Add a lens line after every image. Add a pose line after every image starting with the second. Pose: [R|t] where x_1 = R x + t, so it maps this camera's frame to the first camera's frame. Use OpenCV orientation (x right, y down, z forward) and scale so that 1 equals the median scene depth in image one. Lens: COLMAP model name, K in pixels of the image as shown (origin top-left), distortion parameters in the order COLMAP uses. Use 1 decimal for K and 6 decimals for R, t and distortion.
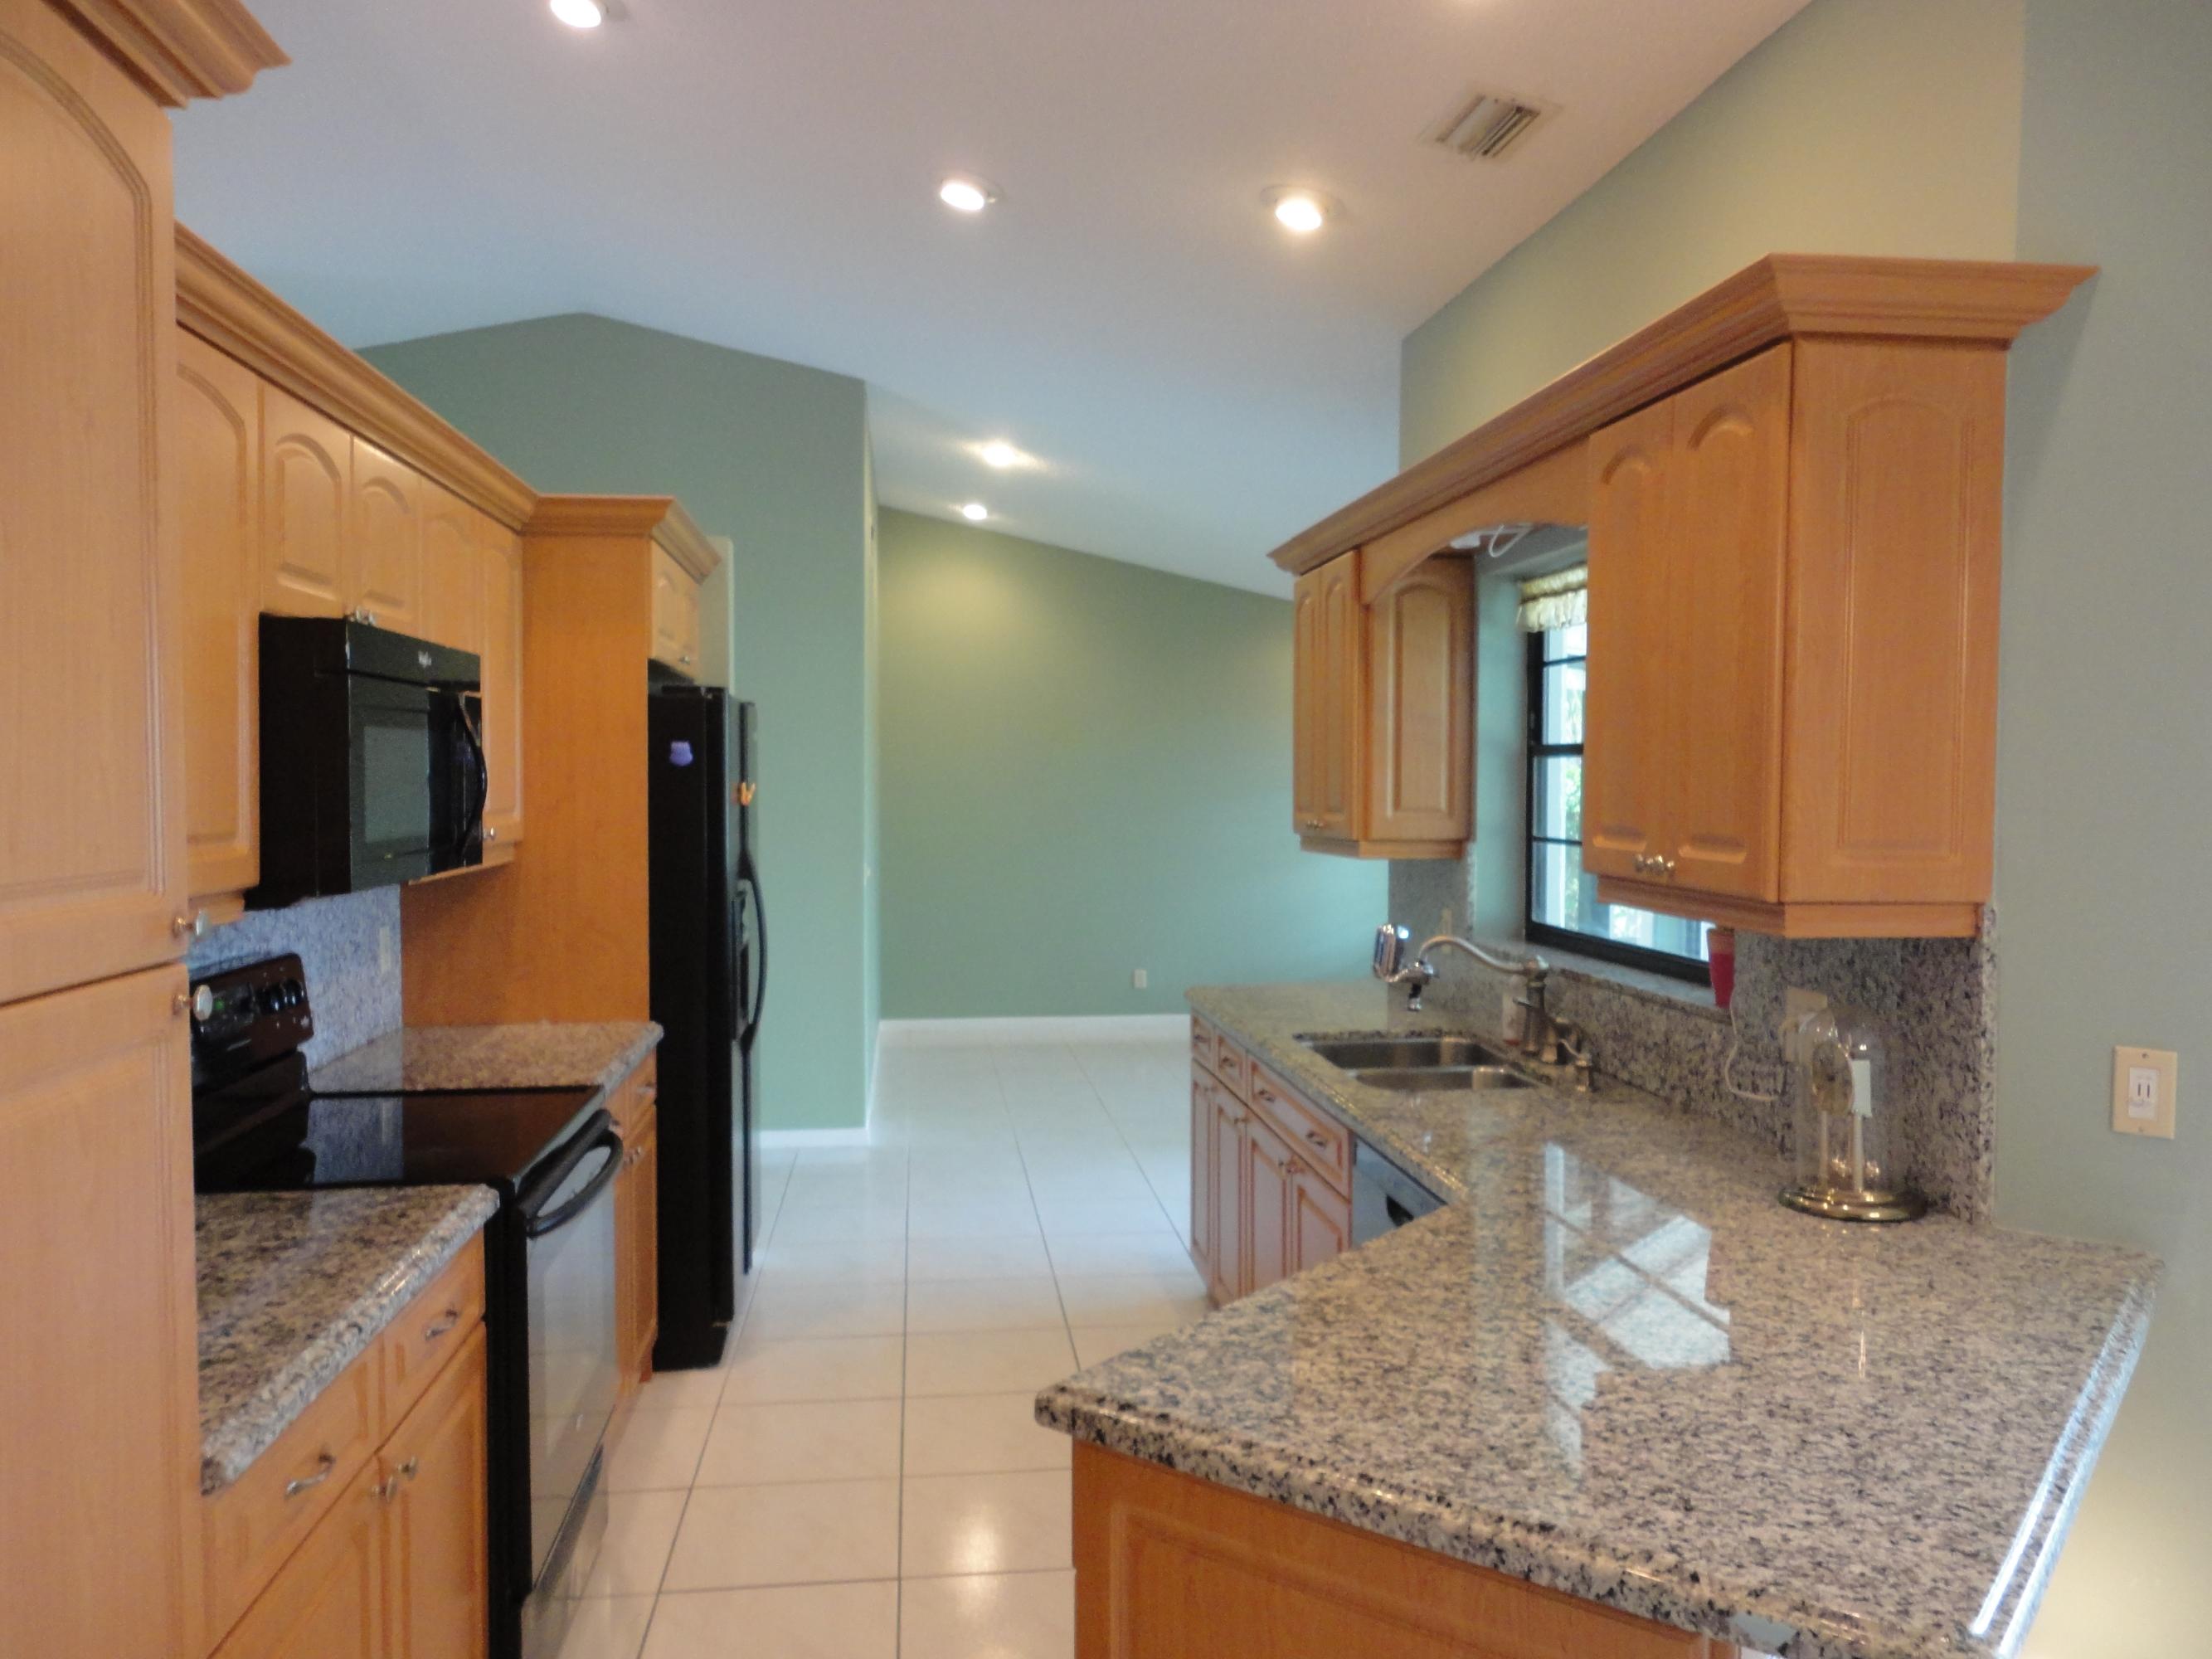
lens RADIAL K [[1619.0, 0, 1102.9], [0, 1619.0, 832.6], [0, 0, 1]] dist [-0.007997, 0.028294]
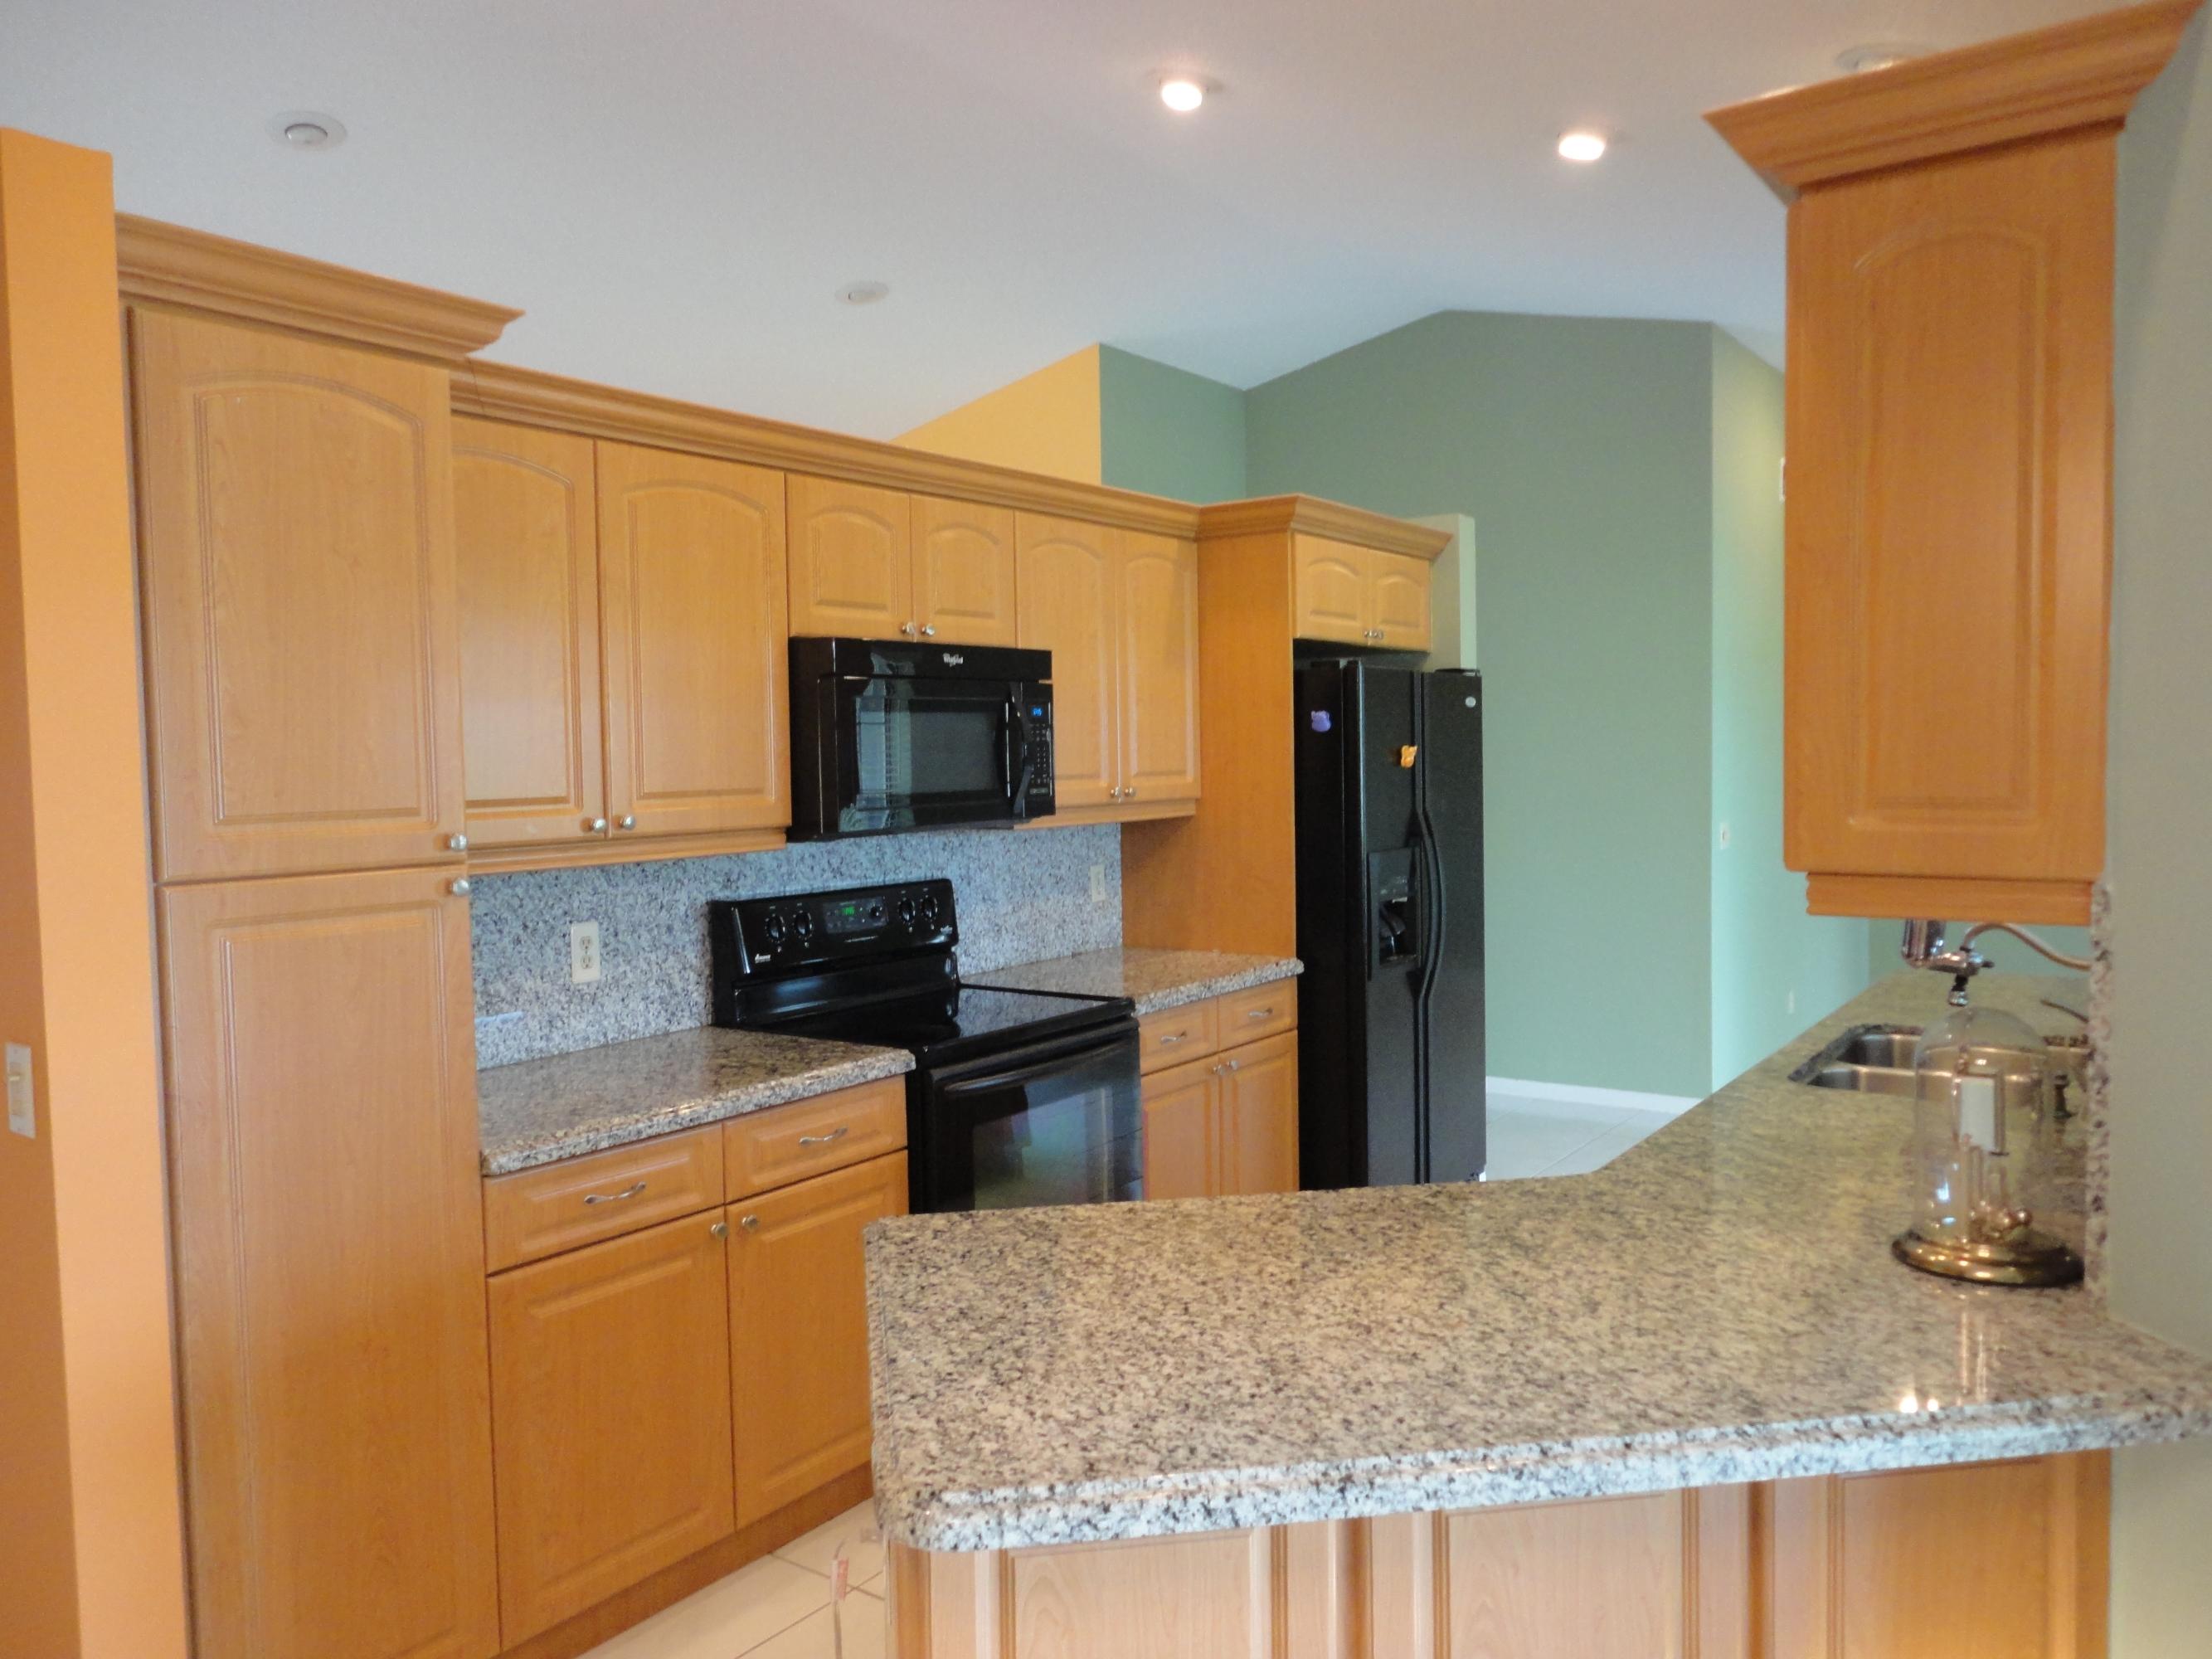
lens RADIAL K [[1619.0, 0, 1110.9], [0, 1619.0, 824.2], [0, 0, 1]] dist [-0.007997, 0.028294]
pose [[0.737387, 0.015528, -0.675293, 0.715310], [-0.004597, 0.999828, 0.017971, 0.005403], [0.675455, -0.010147, 0.737331, 0.139156]]
